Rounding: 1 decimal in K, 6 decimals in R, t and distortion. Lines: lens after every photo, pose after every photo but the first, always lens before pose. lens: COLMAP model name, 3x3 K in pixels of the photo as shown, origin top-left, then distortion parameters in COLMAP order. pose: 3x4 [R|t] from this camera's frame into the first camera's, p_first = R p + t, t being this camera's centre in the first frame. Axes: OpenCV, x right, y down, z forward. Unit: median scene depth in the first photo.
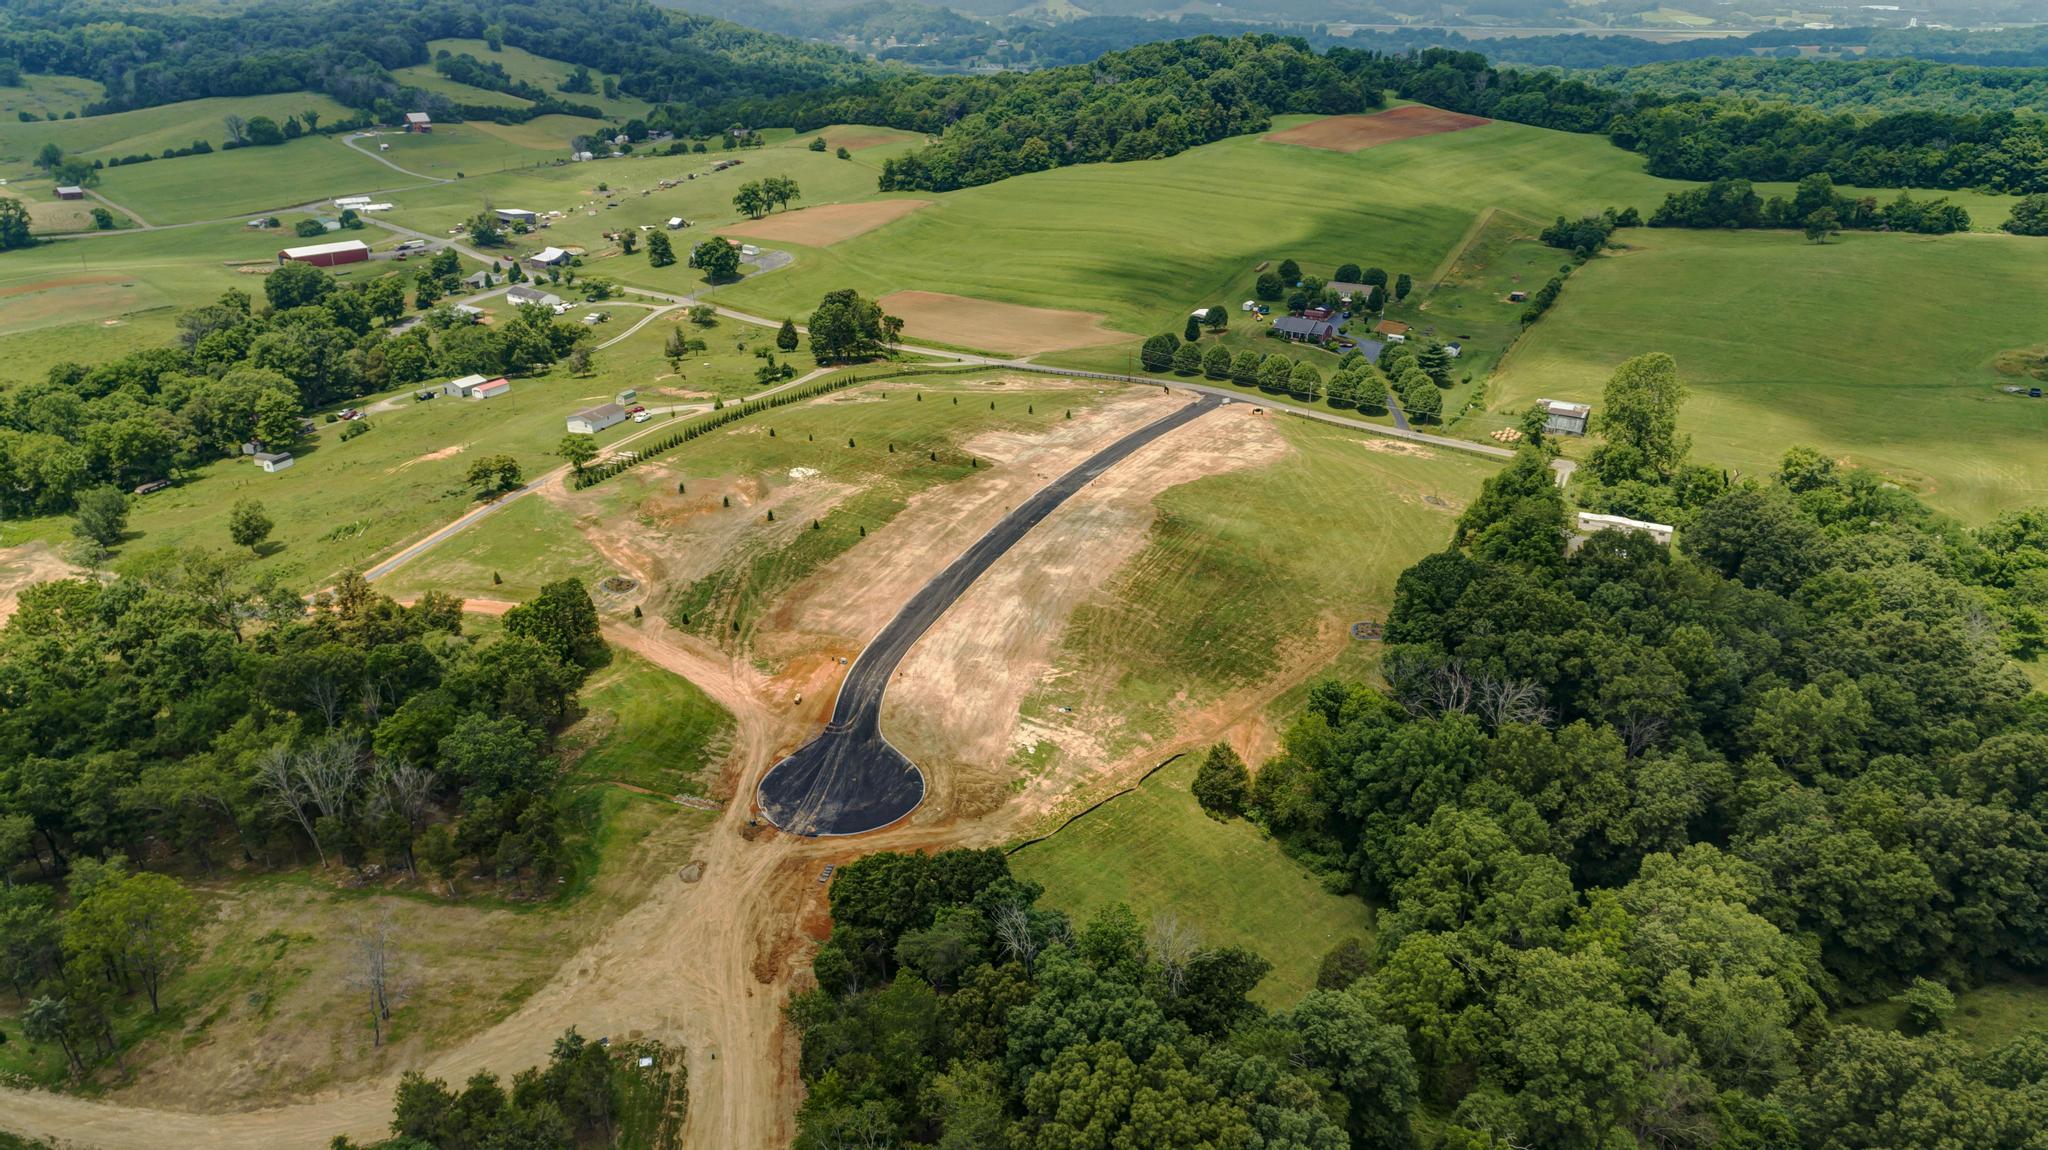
lens RADIAL K [[1376.6, 0, 1026.5], [0, 1376.6, 572.3], [0, 0, 1]] dist [0.018701, 0.010816]
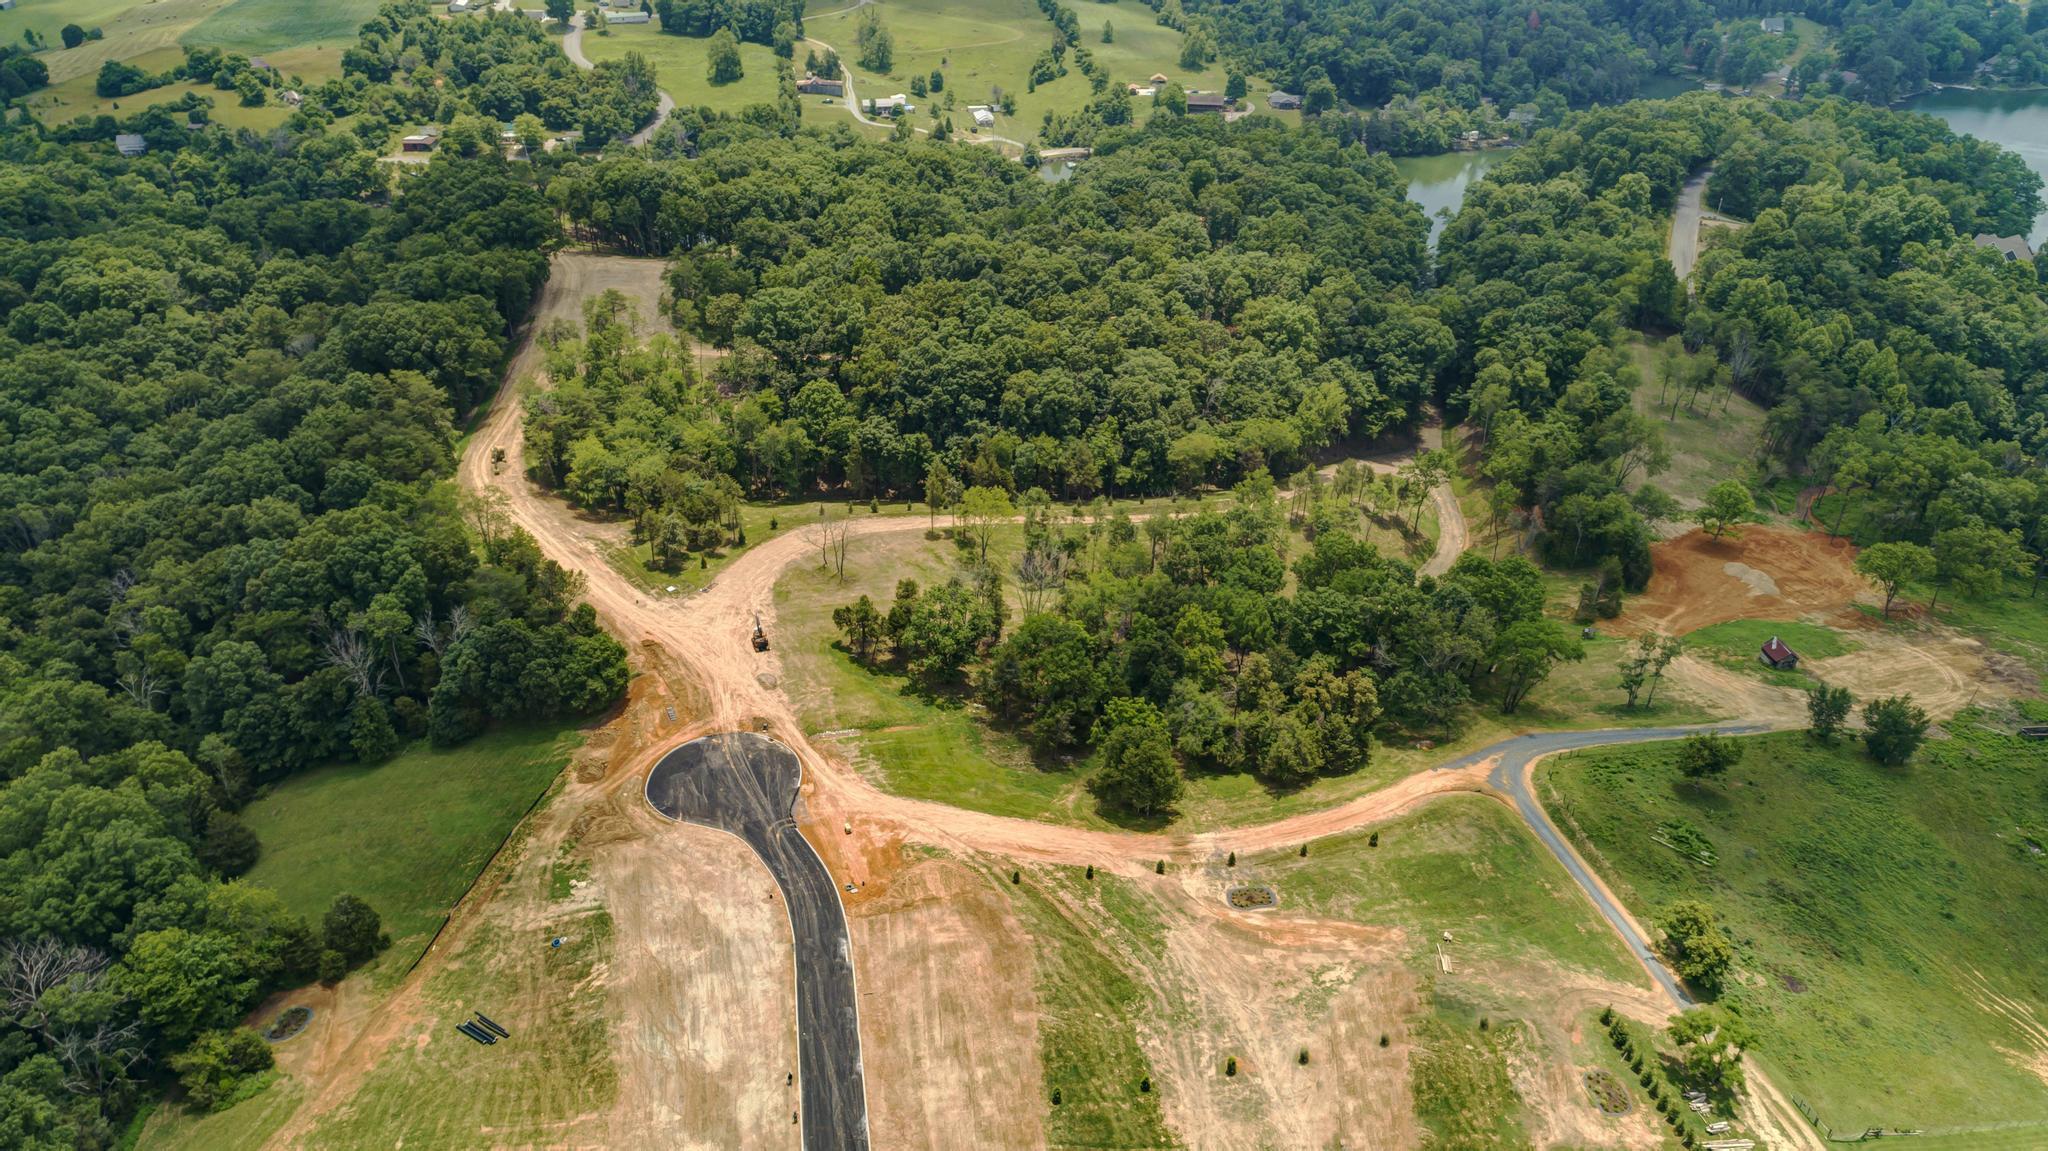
lens RADIAL K [[1376.6, 0, 1026.5], [0, 1376.6, 572.8], [0, 0, 1]] dist [0.018701, 0.010816]
pose [[-0.825923, 0.270469, -0.494670, 0.081500], [-0.244180, 0.619238, 0.746271, -0.404814], [0.508161, 0.737151, -0.445400, 0.736337]]
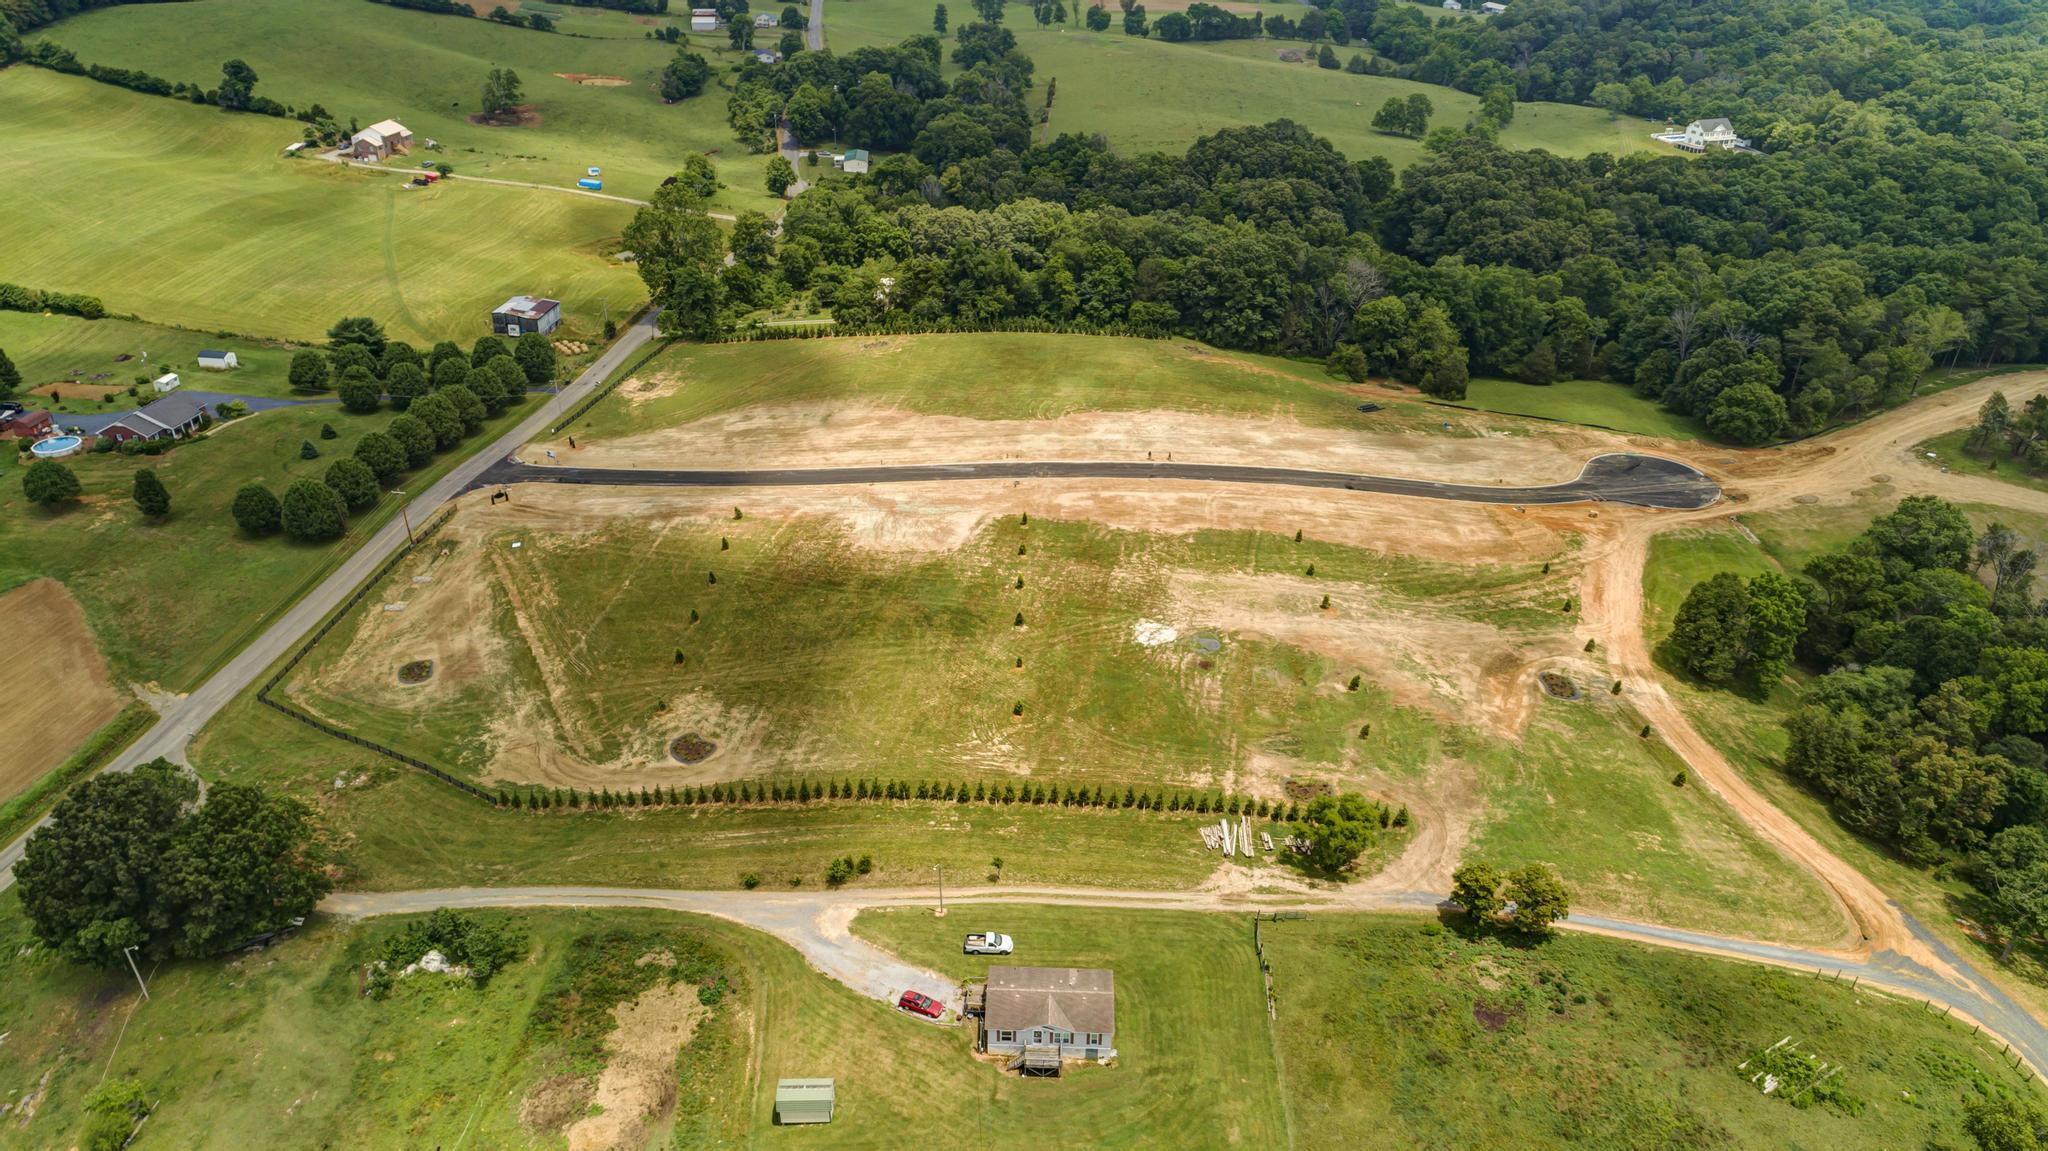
lens RADIAL K [[1376.6, 0, 1026.5], [0, 1376.6, 572.8], [0, 0, 1]] dist [0.018701, 0.010816]
pose [[-0.394692, -0.462929, 0.793672, -0.484579], [0.350448, 0.722654, 0.595783, -0.378777], [-0.849355, 0.513291, -0.122993, 0.844396]]
